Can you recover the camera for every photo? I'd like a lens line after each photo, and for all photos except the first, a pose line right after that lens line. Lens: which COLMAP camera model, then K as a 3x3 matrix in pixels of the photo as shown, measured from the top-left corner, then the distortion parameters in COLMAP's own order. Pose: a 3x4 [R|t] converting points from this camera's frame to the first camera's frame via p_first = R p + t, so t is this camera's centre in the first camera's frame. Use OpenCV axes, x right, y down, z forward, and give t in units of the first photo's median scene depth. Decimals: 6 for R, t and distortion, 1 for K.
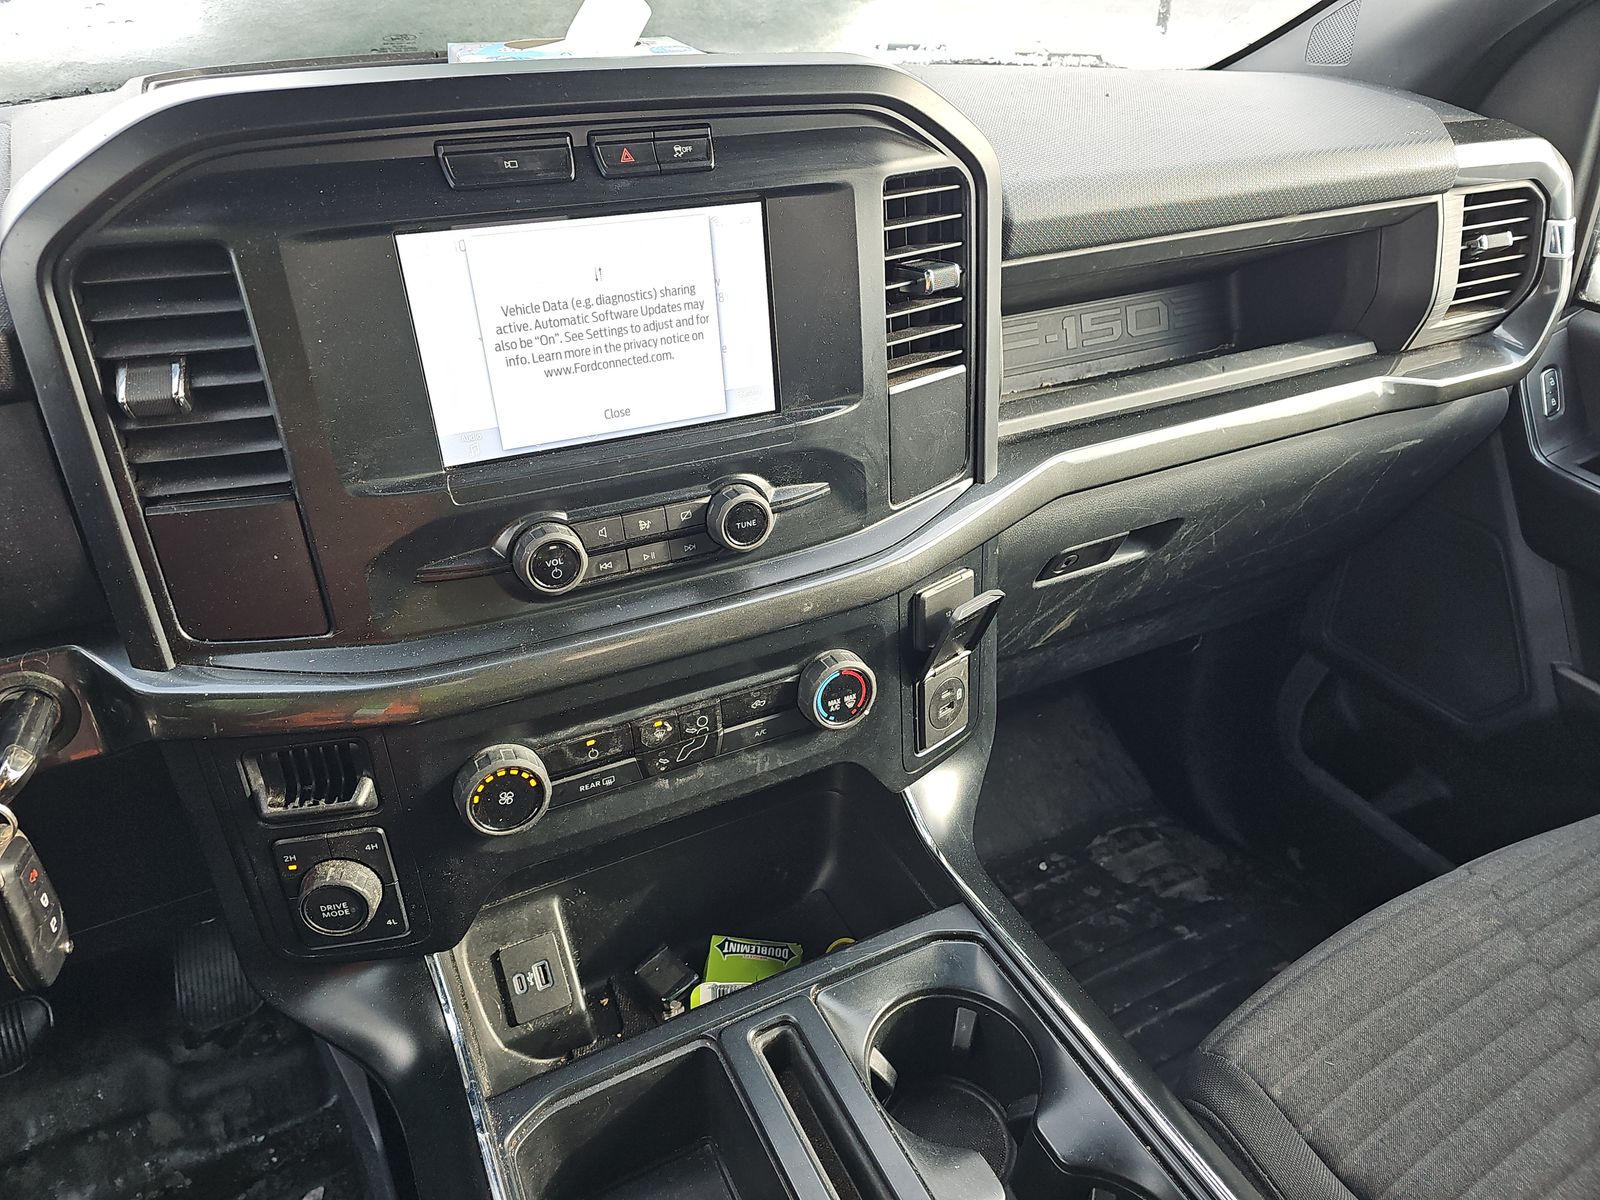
lens RADIAL K [[1079.3, 0, 801.0], [0, 1079.3, 658.1], [0, 0, 1]] dist [-0.001929, -0.018058]
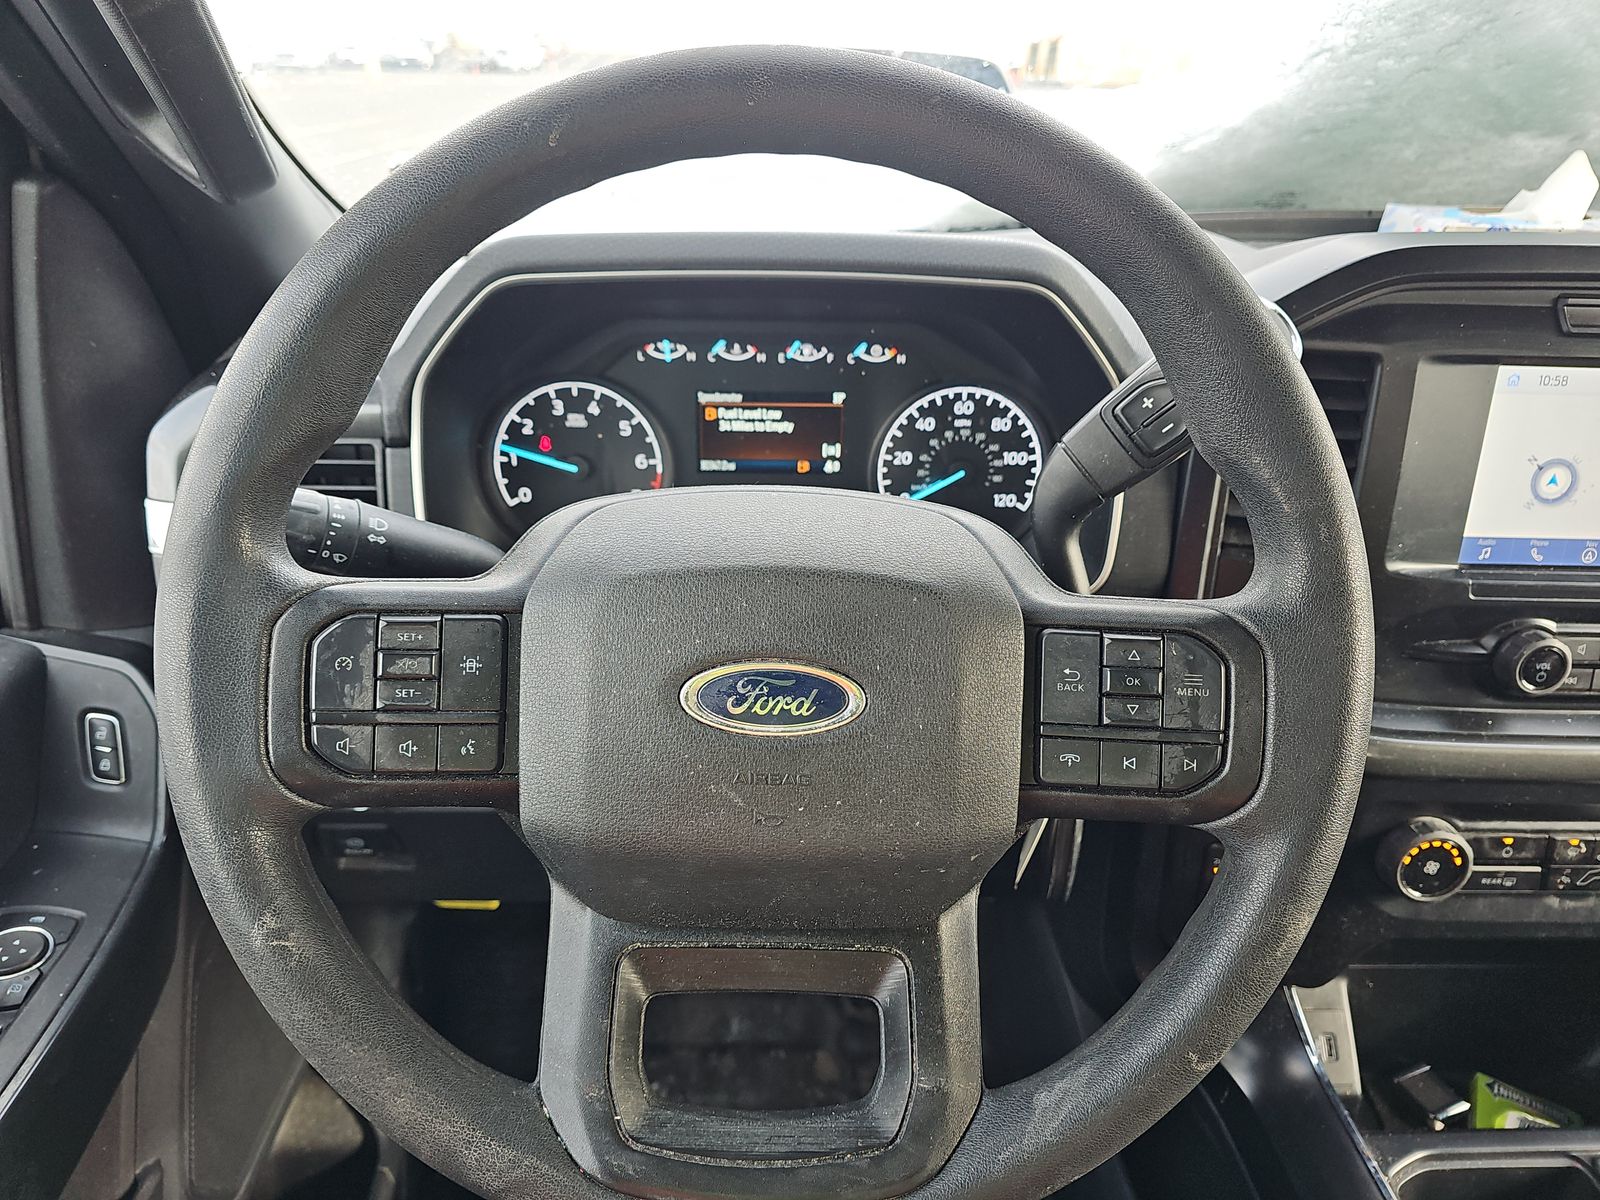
lens RADIAL K [[1079.3, 0, 801.0], [0, 1079.3, 658.1], [0, 0, 1]] dist [-0.001929, -0.018058]
pose [[0.889416, 0.220684, -0.400298, -0.418611], [-0.264462, 0.962718, -0.056859, 0.145226], [0.372827, 0.156435, 0.914619, -0.238846]]
